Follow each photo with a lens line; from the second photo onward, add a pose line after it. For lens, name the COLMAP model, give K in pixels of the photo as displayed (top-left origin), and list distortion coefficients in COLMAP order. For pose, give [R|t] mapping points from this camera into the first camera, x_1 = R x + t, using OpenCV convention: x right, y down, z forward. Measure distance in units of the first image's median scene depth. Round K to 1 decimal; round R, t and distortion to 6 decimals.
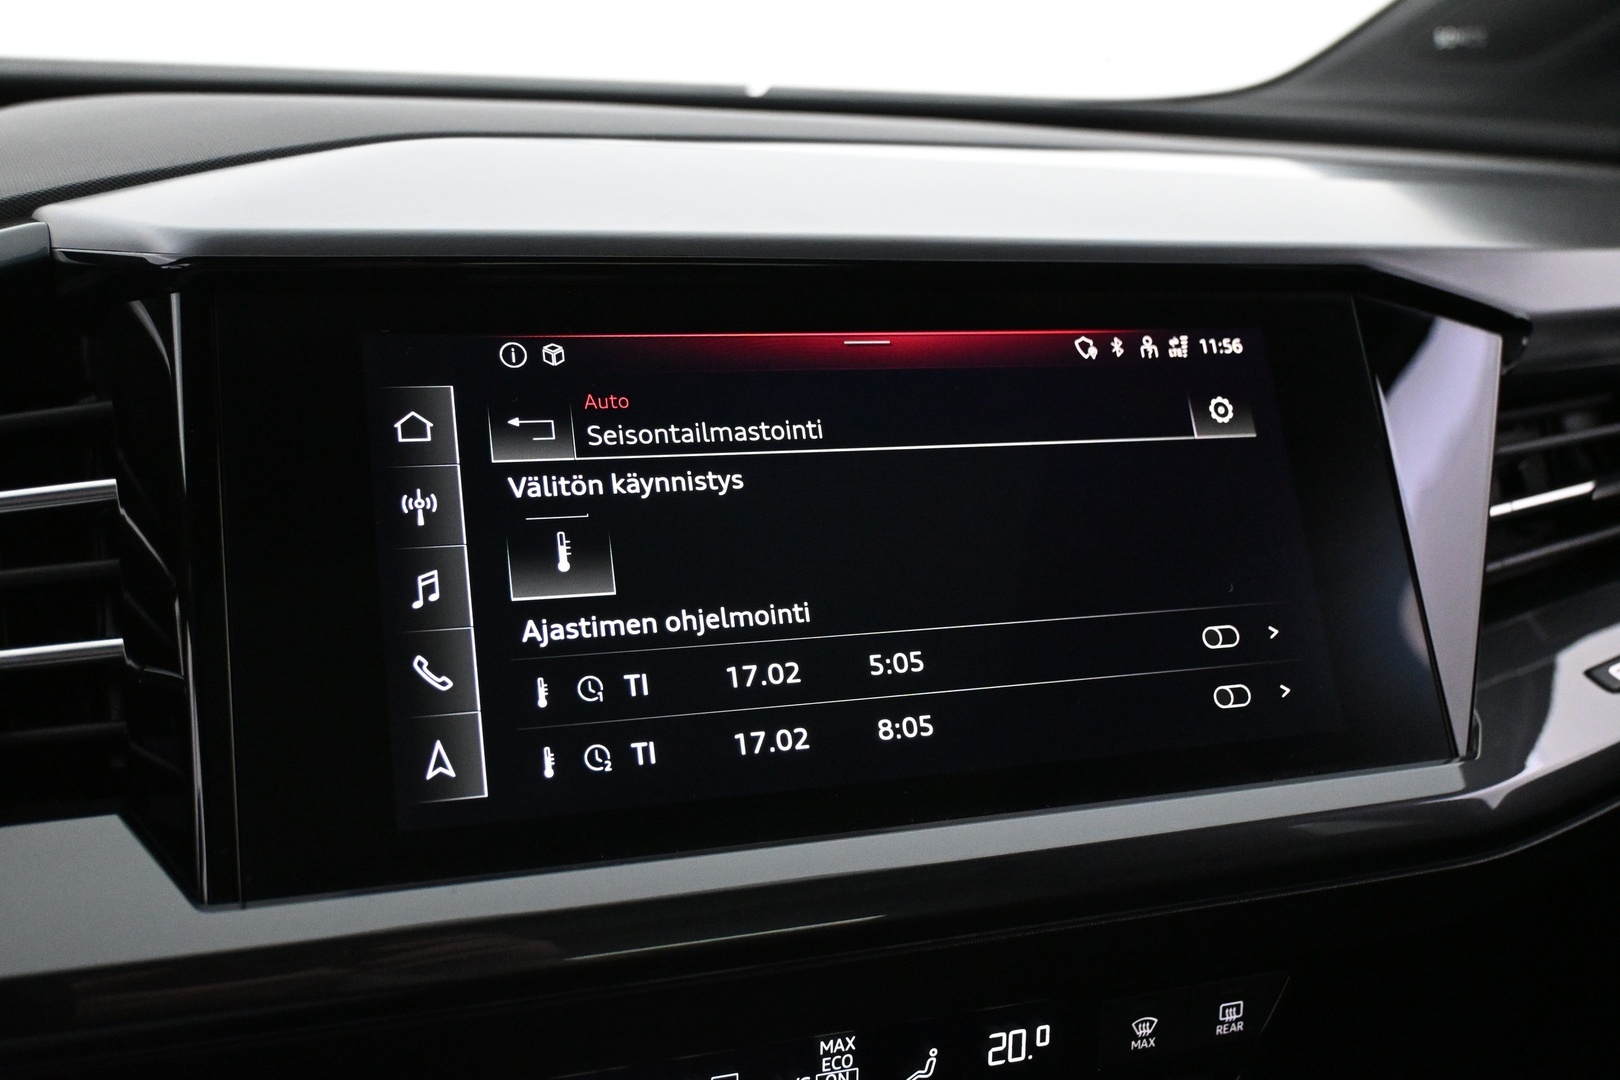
lens RADIAL K [[1723.5, 0, 813.4], [0, 1723.5, 460.7], [0, 0, 1]] dist [-0.027075, 0.000000]
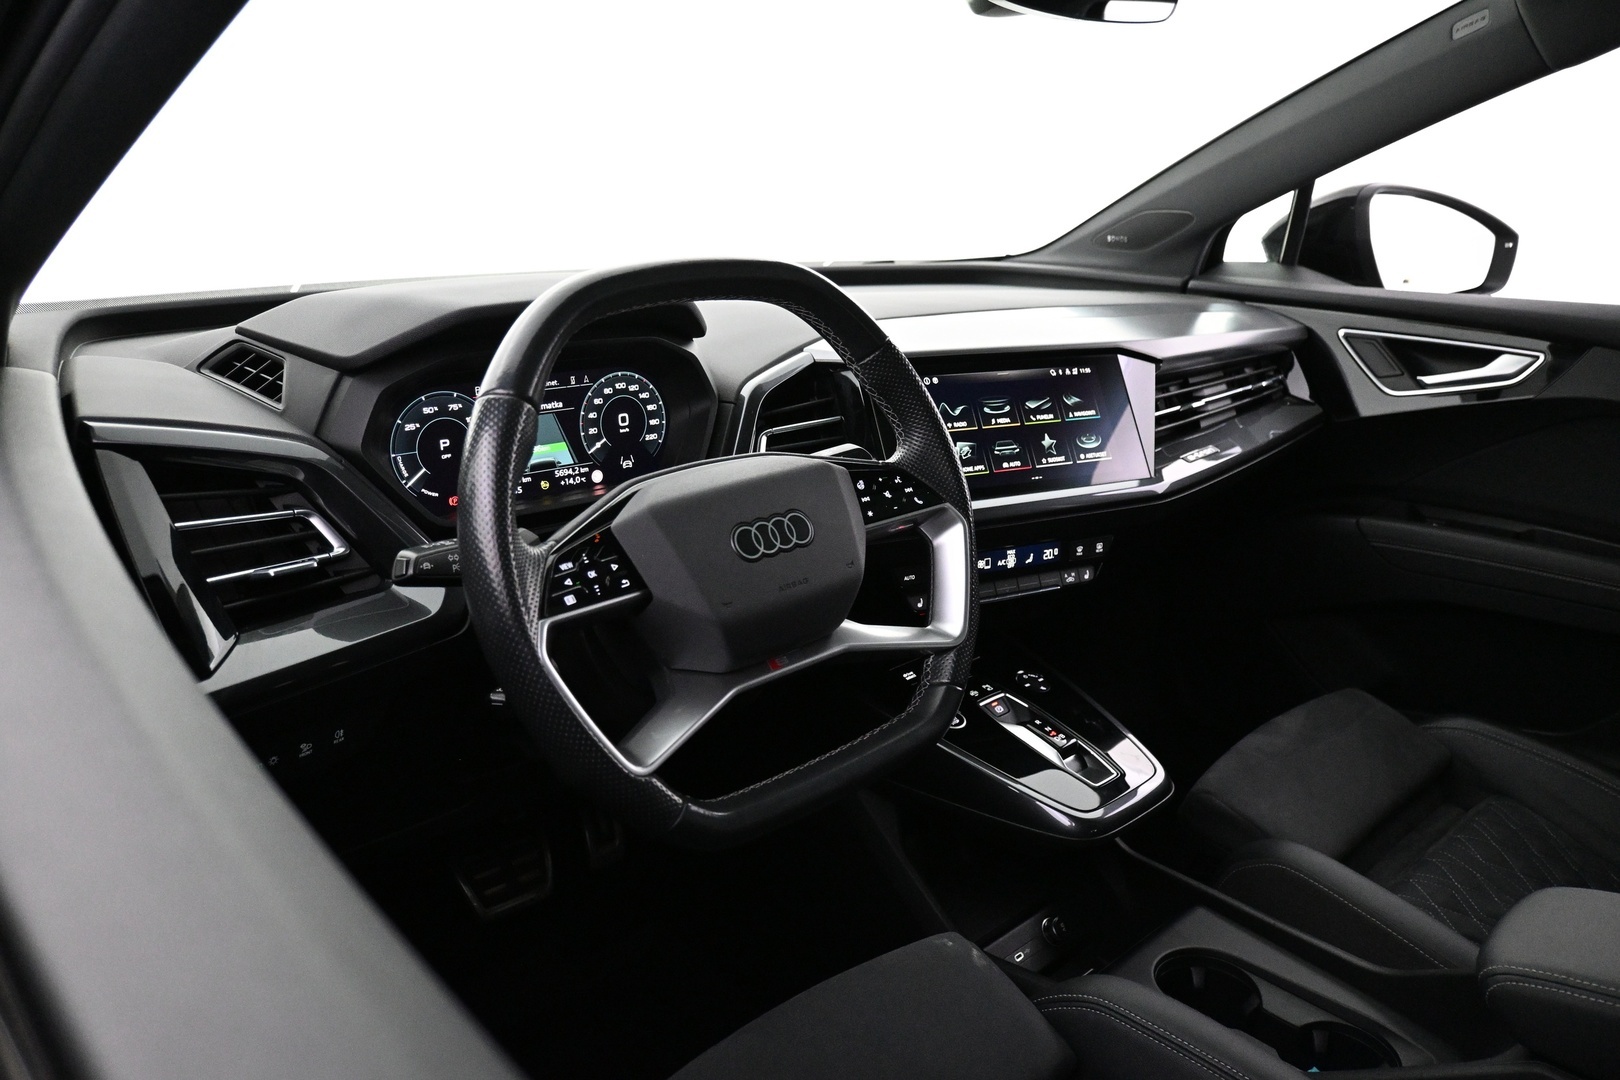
lens RADIAL K [[1138.6, 0, 820.0], [0, 1138.6, 532.3], [0, 0, 1]] dist [-0.039863, 0.003382]
pose [[0.988086, -0.067880, 0.138123, -0.726533], [0.057516, 0.995317, 0.077696, 0.059738], [-0.142750, -0.068826, 0.987363, -1.421001]]
